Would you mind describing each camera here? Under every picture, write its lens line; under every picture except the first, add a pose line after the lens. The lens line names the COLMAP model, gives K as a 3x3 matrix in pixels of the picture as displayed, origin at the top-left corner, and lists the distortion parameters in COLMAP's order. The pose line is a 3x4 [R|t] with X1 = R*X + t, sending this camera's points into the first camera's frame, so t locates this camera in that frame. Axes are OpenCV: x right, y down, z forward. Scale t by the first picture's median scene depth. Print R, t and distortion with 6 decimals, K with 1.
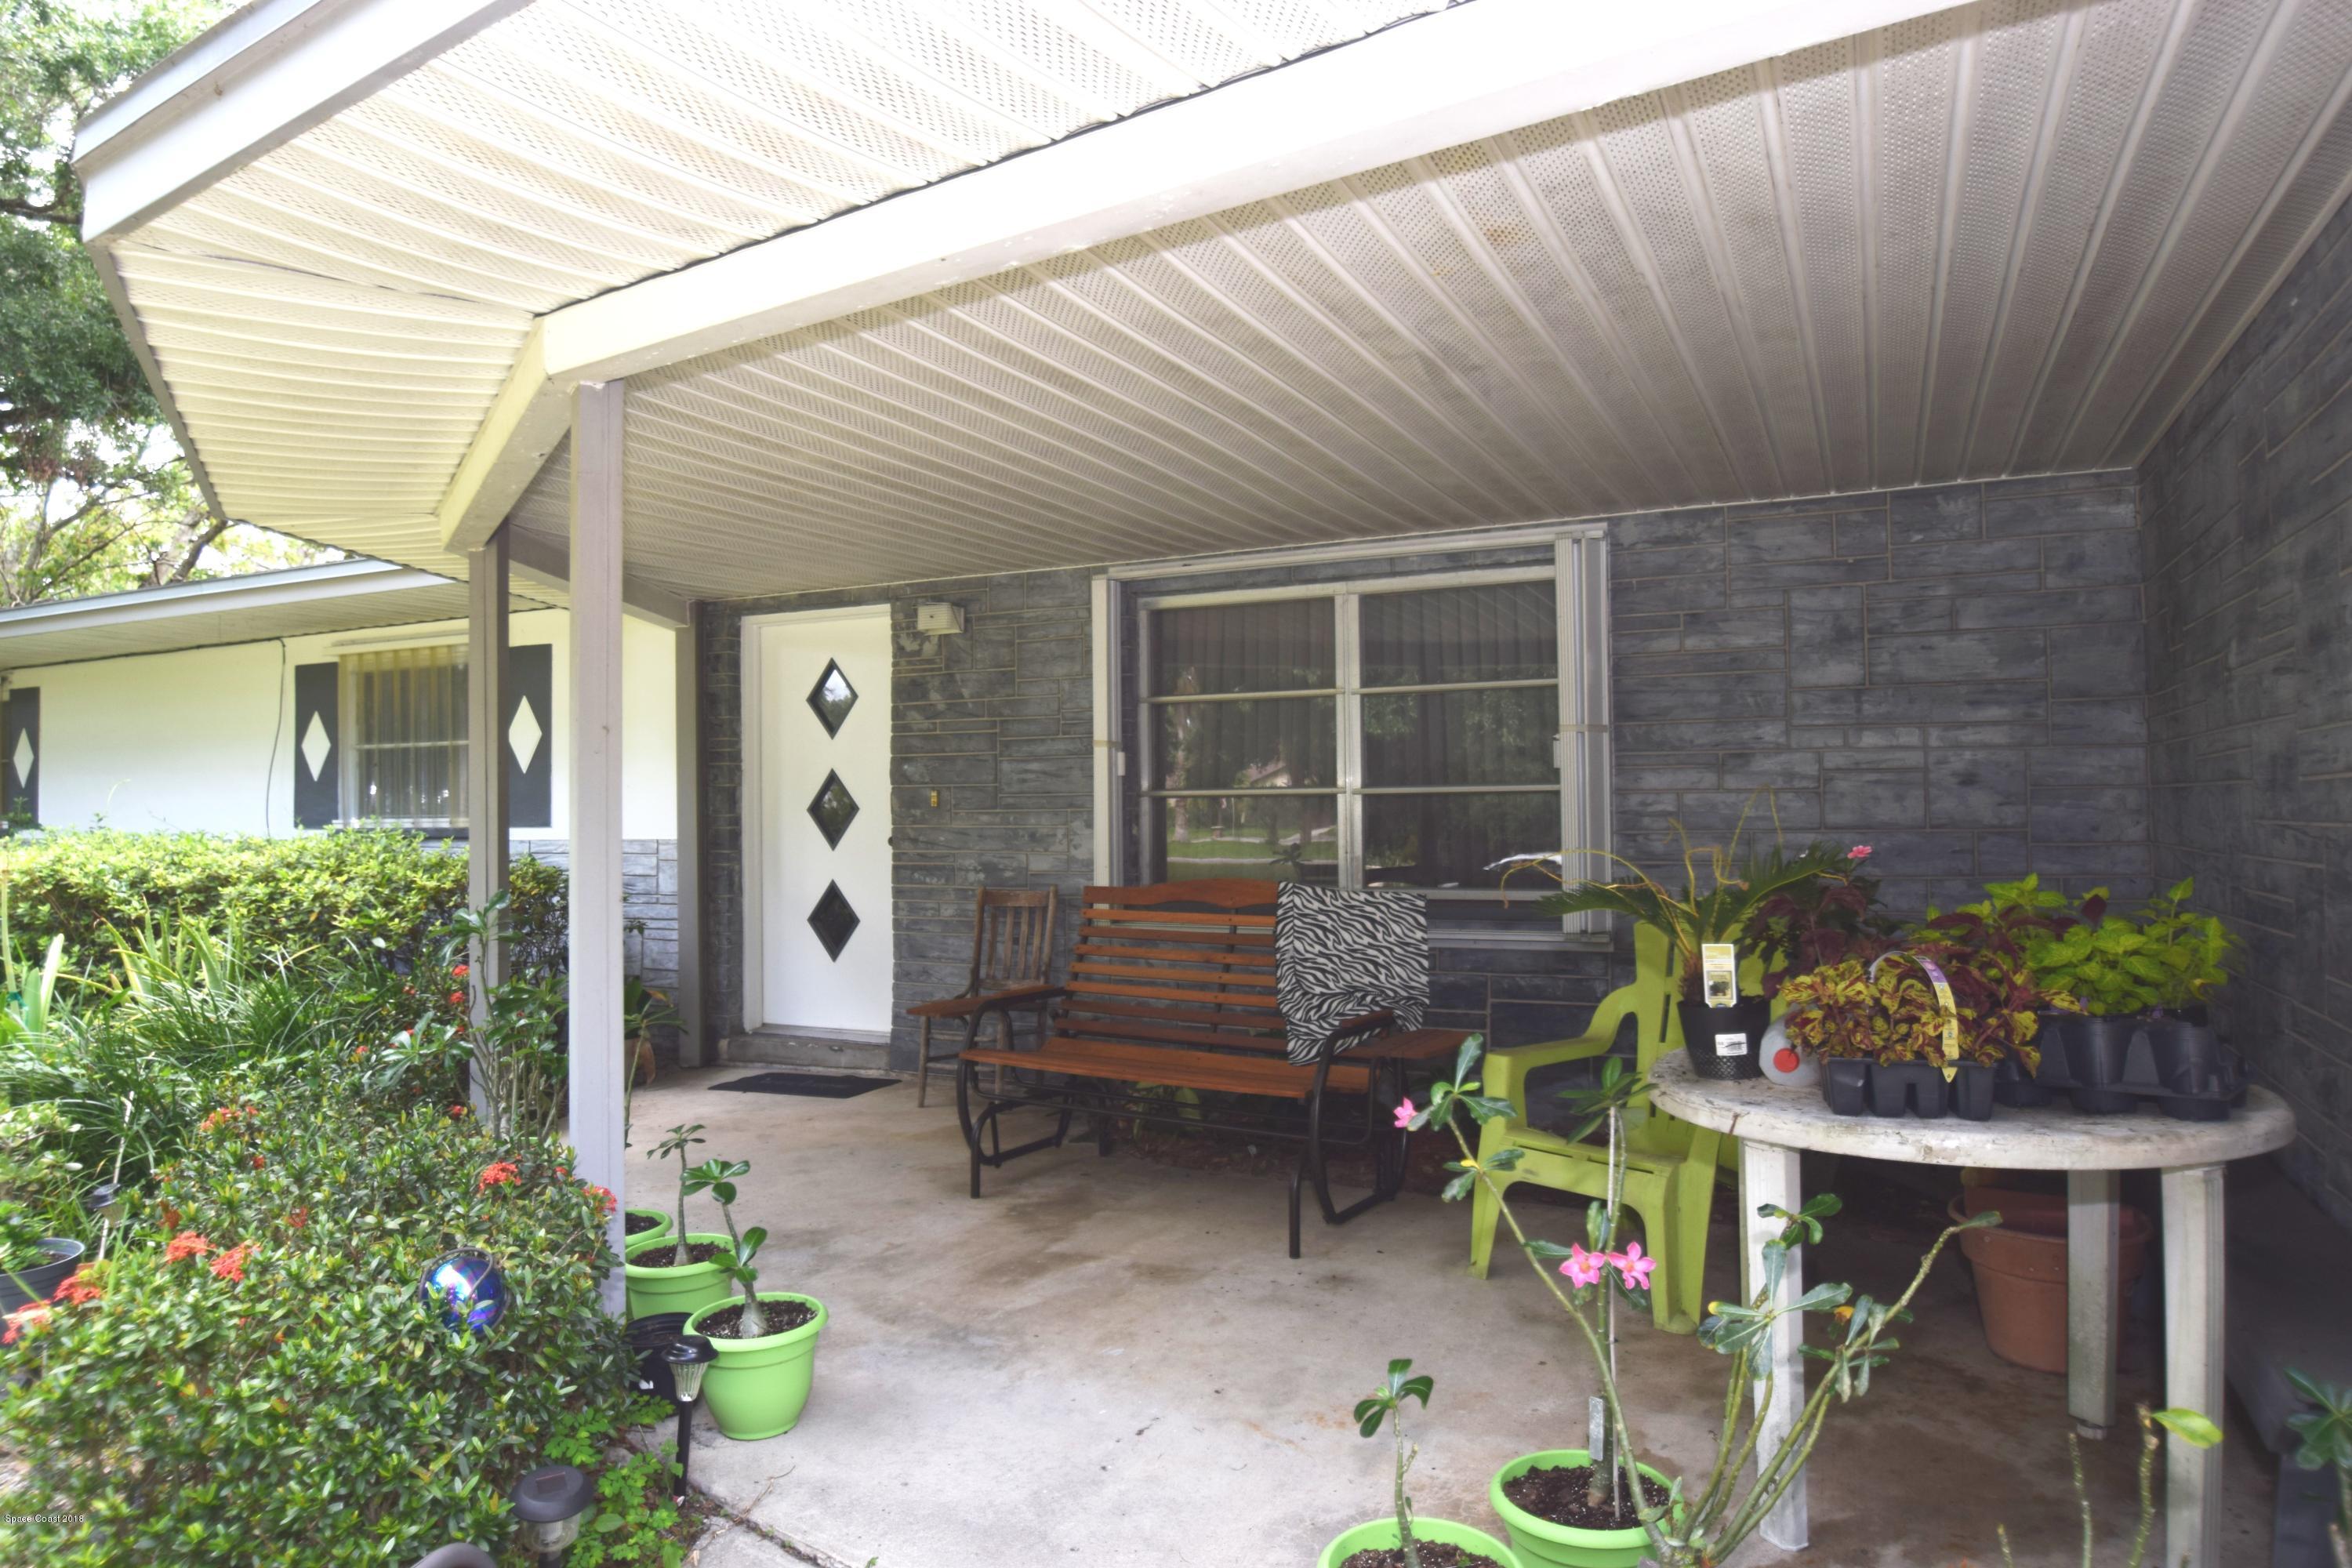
lens RADIAL K [[1423.0, 0, 1176.3], [0, 1423.0, 784.2], [0, 0, 1]] dist [0.000863, 0.000101]
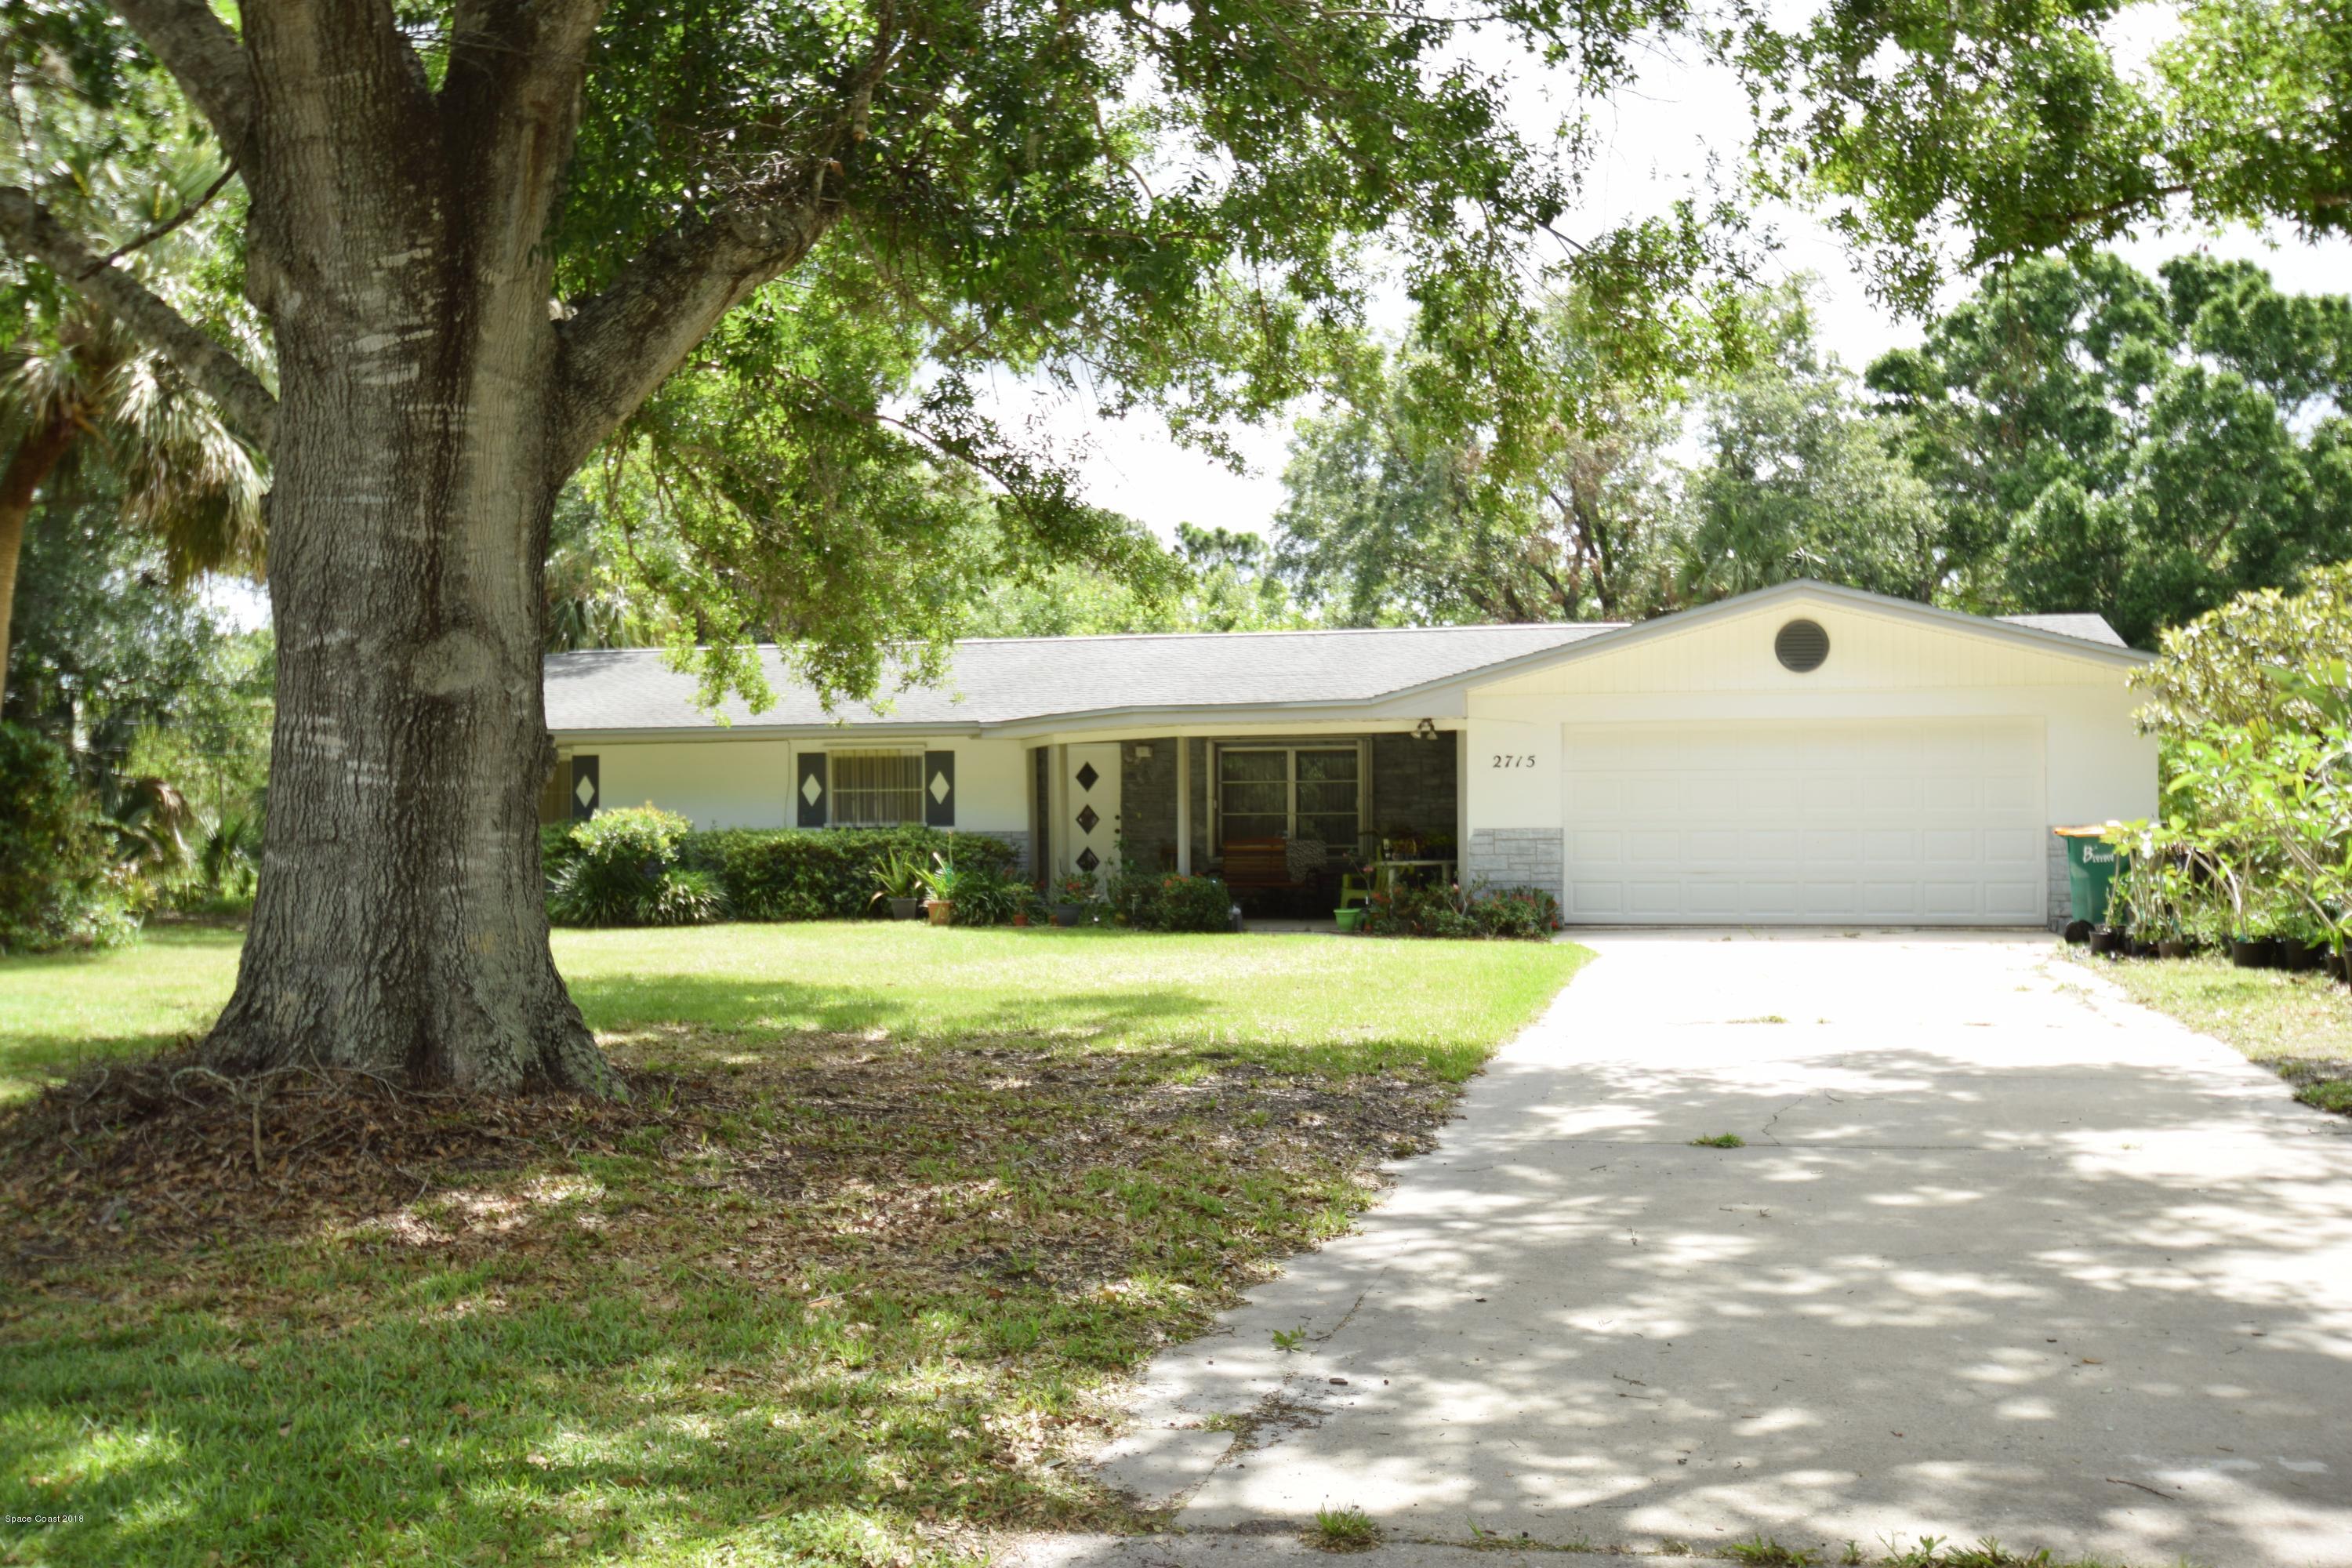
lens RADIAL K [[2439.3, 0, 1175.9], [0, 2439.3, 787.8], [0, 0, 1]] dist [-0.000444, 0.000000]
pose [[0.980115, 0.010776, 0.198138, -0.971155], [-0.009215, 0.999919, -0.008800, -0.001840], [-0.198216, 0.006799, 0.980135, -3.427173]]
